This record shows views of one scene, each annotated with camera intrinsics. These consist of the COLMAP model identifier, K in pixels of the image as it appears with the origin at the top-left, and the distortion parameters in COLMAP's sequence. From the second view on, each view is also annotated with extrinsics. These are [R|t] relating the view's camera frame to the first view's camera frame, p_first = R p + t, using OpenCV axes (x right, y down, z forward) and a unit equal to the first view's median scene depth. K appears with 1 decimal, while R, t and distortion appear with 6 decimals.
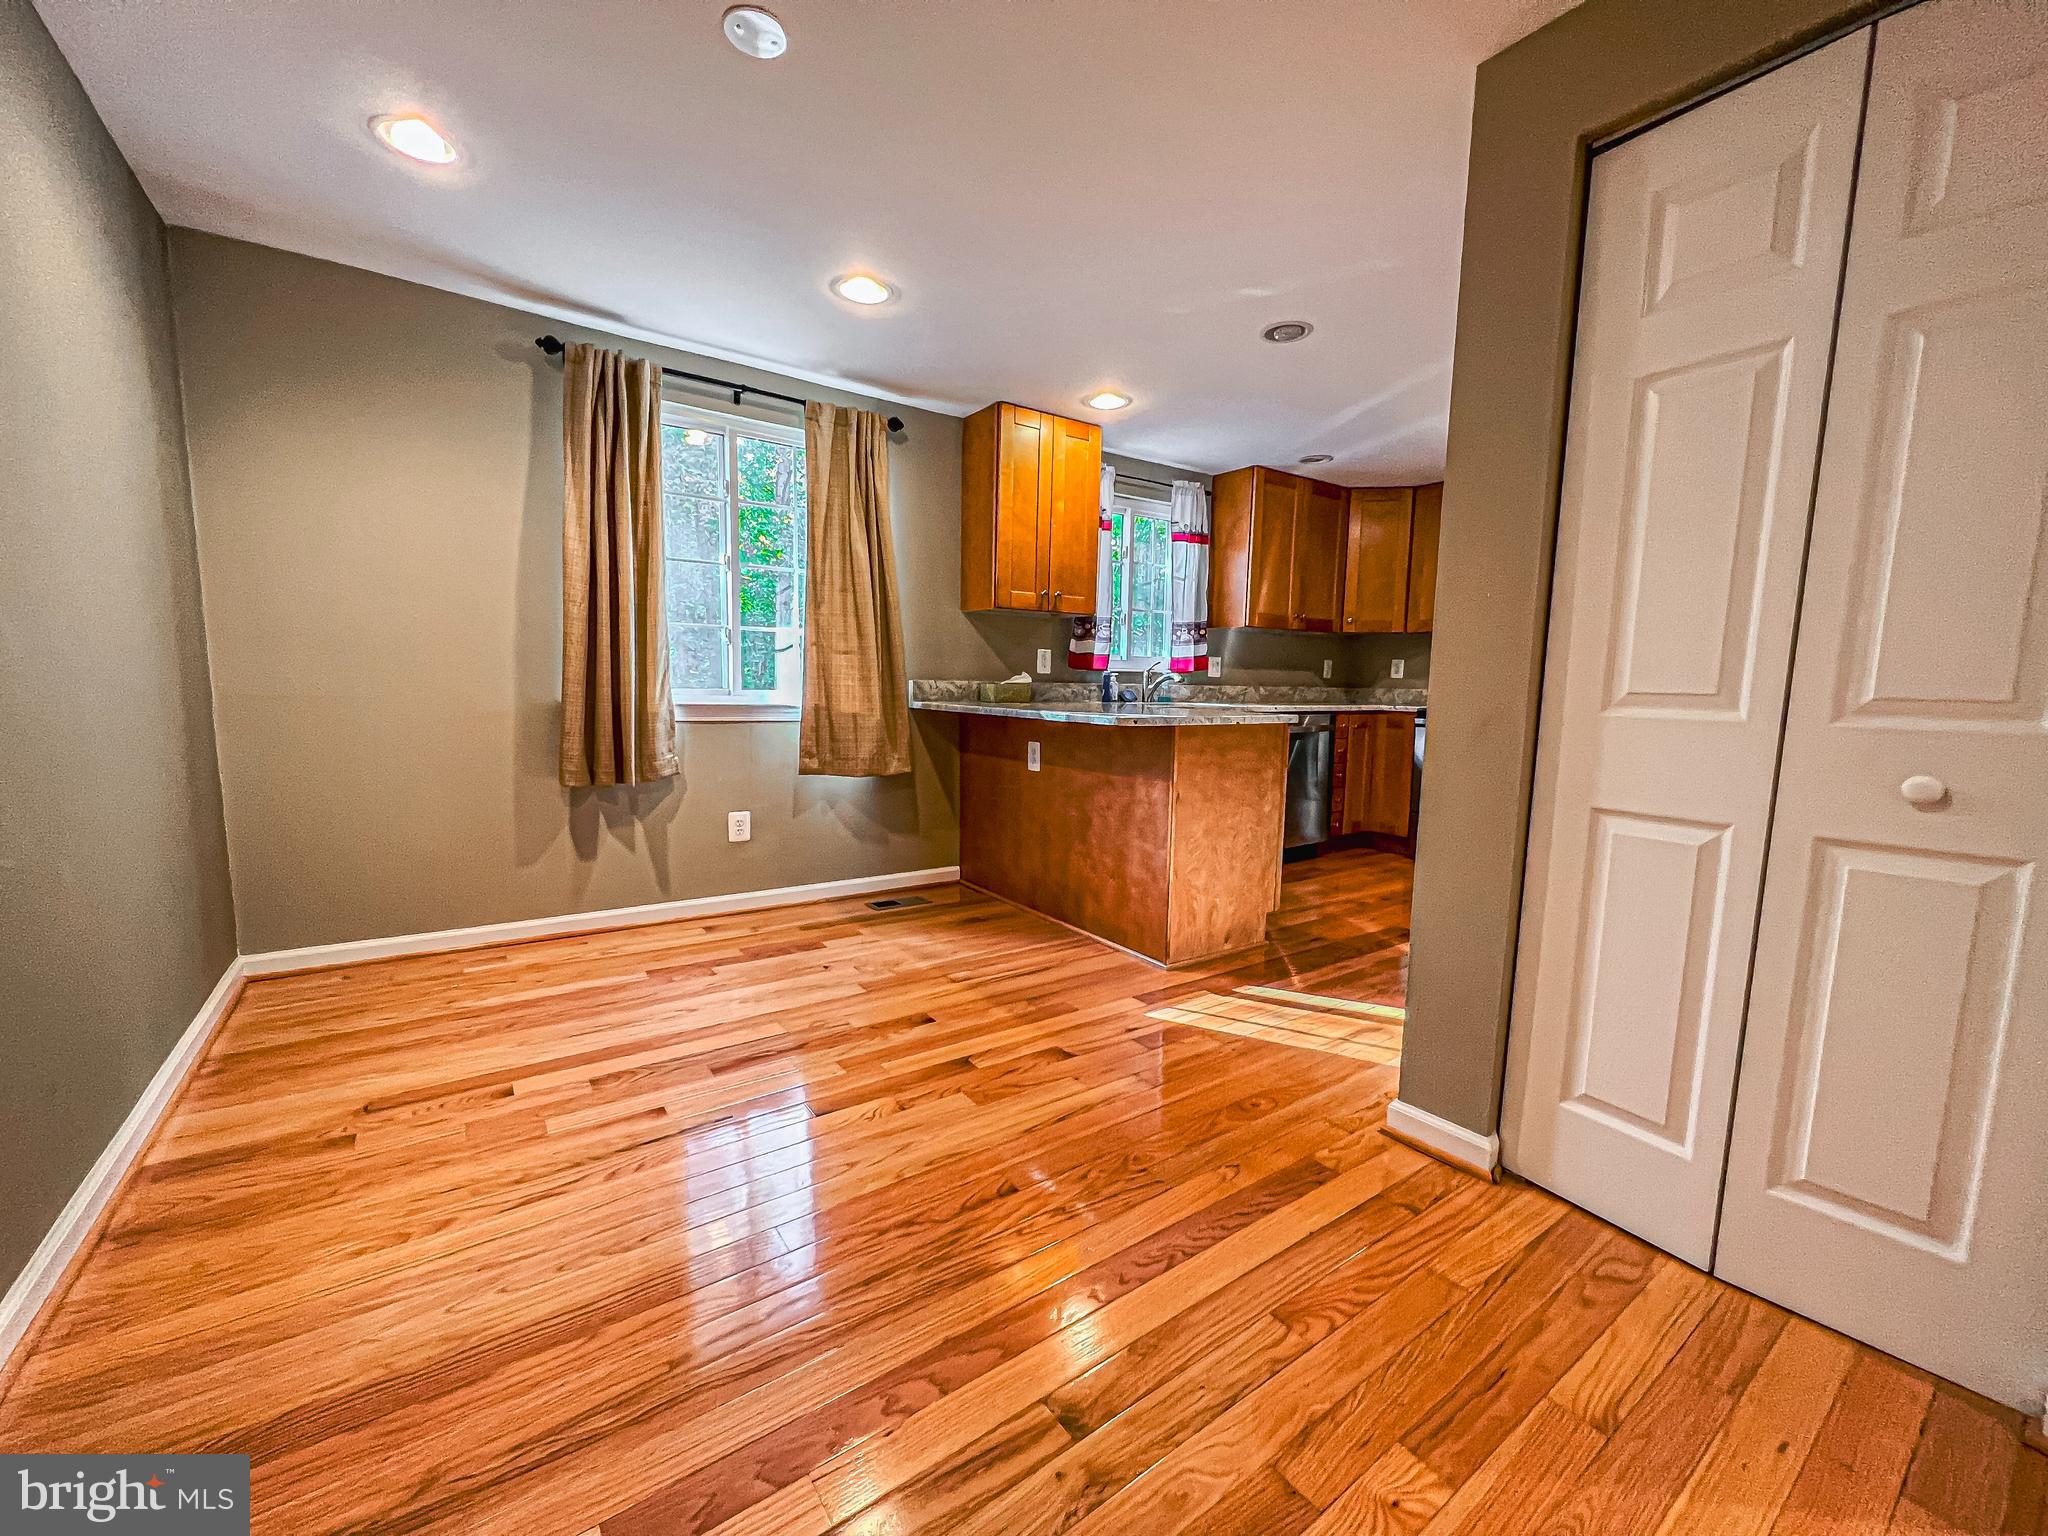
lens RADIAL K [[817.2, 0, 1024.5], [0, 817.2, 777.3], [0, 0, 1]] dist [-0.002810, 0.000452]
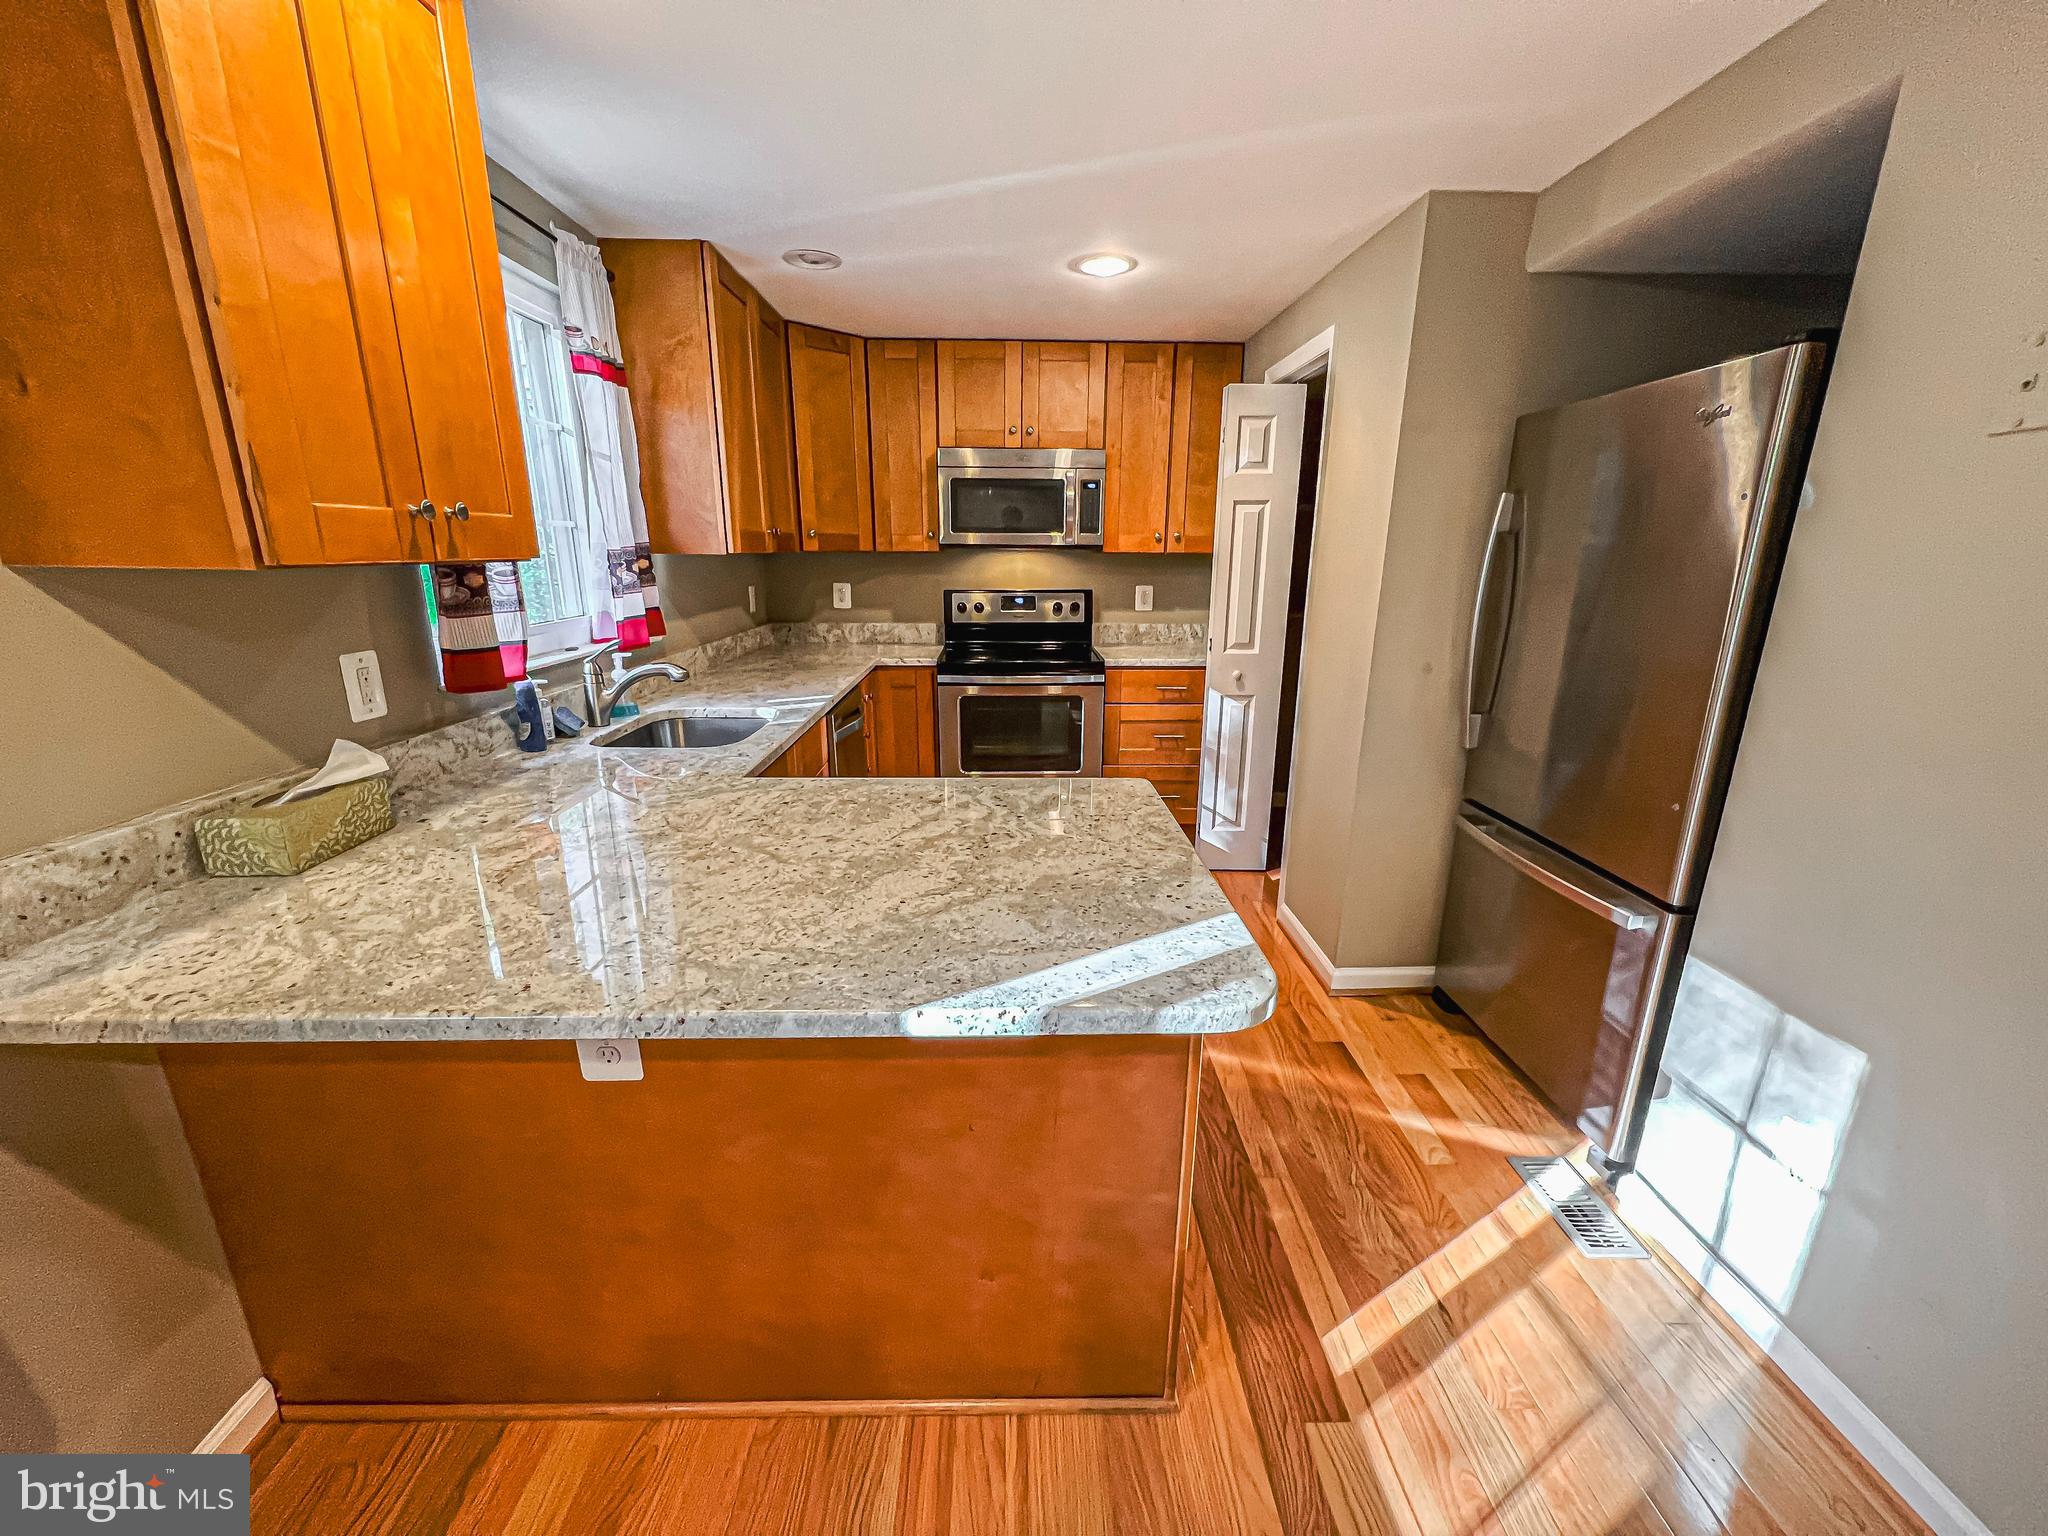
lens RADIAL K [[817.2, 0, 1024.5], [0, 817.2, 777.3], [0, 0, 1]] dist [-0.002810, 0.000452]
pose [[0.558987, -0.237170, 0.794533, -0.134594], [0.102498, 0.970636, 0.217625, -0.190178], [-0.822817, -0.040212, 0.566882, 0.703656]]
